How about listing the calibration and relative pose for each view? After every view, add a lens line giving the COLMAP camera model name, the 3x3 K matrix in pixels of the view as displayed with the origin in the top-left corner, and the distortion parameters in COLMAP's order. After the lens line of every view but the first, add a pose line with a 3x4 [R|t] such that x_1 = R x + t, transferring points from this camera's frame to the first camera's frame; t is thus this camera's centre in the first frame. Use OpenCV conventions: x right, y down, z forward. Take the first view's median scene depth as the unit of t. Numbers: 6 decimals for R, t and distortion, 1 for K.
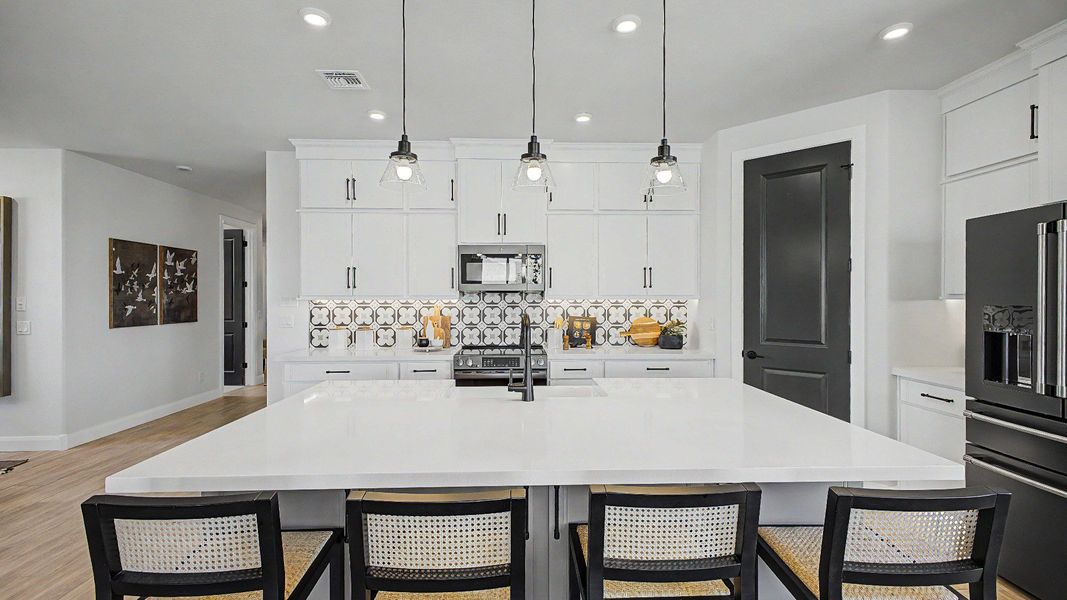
lens RADIAL K [[474.2, 0, 532.7], [0, 474.2, 300.6], [0, 0, 1]] dist [0.008572, -0.004022]
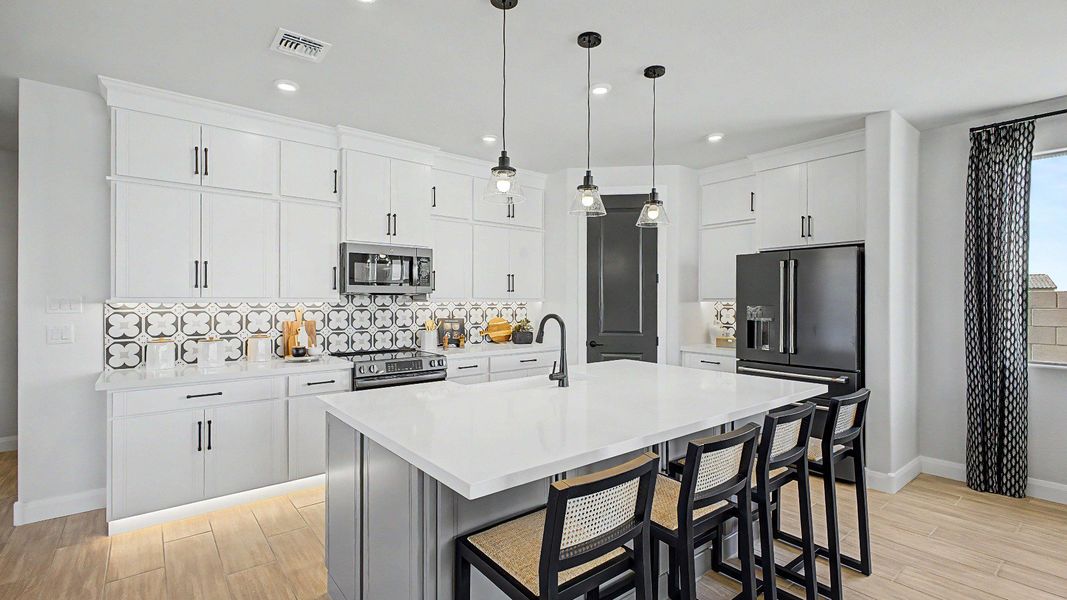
lens RADIAL K [[474.2, 0, 537.1], [0, 474.2, 299.8], [0, 0, 1]] dist [0.008572, -0.004022]
pose [[0.799917, 0.001917, 0.600108, -0.375446], [0.003309, 0.999966, -0.007604, 0.001357], [-0.600102, 0.008068, 0.799883, 0.038087]]
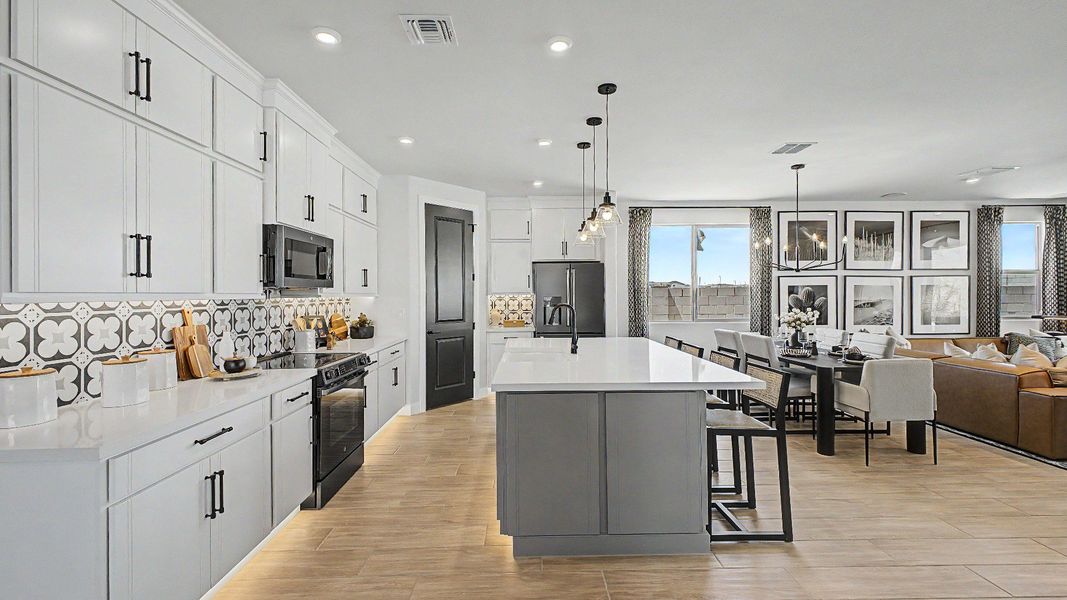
lens RADIAL K [[429.8, 0, 532.7], [0, 429.8, 293.6], [0, 0, 1]] dist [0.000903, -0.000259]
pose [[0.021858, 0.002392, 0.999758, -0.752885], [0.016274, 0.999864, -0.002748, -0.001058], [-0.999629, 0.016330, 0.021816, 0.536996]]
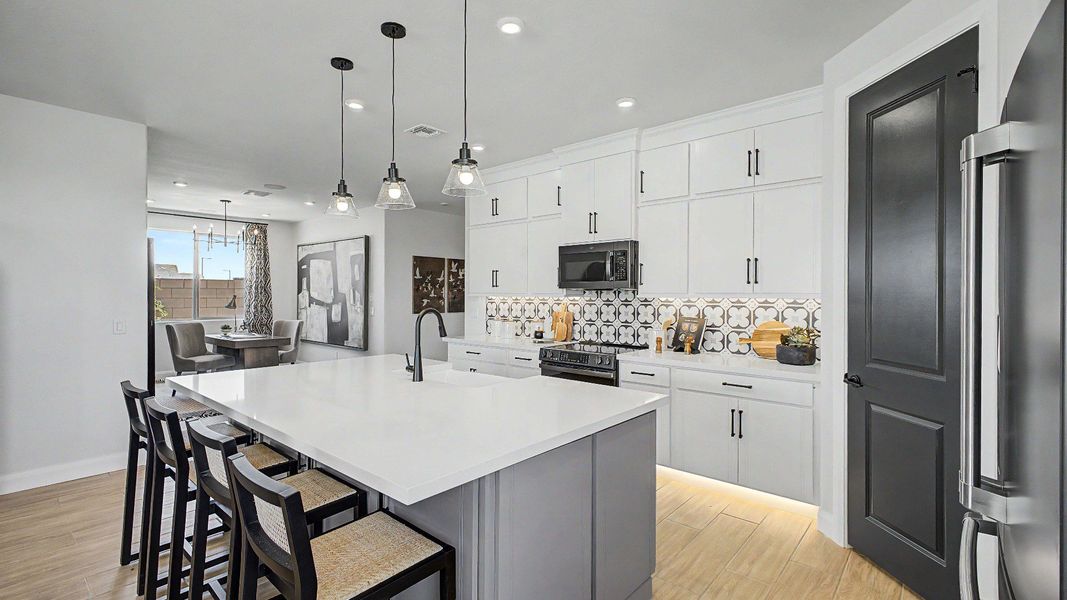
lens RADIAL K [[474.2, 0, 528.1], [0, 474.2, 292.2], [0, 0, 1]] dist [0.008572, -0.004022]
pose [[0.719826, 0.001062, -0.694153, 0.495800], [-0.011886, 0.999871, -0.010796, 0.000180], [0.694052, 0.016022, 0.719746, 0.157446]]
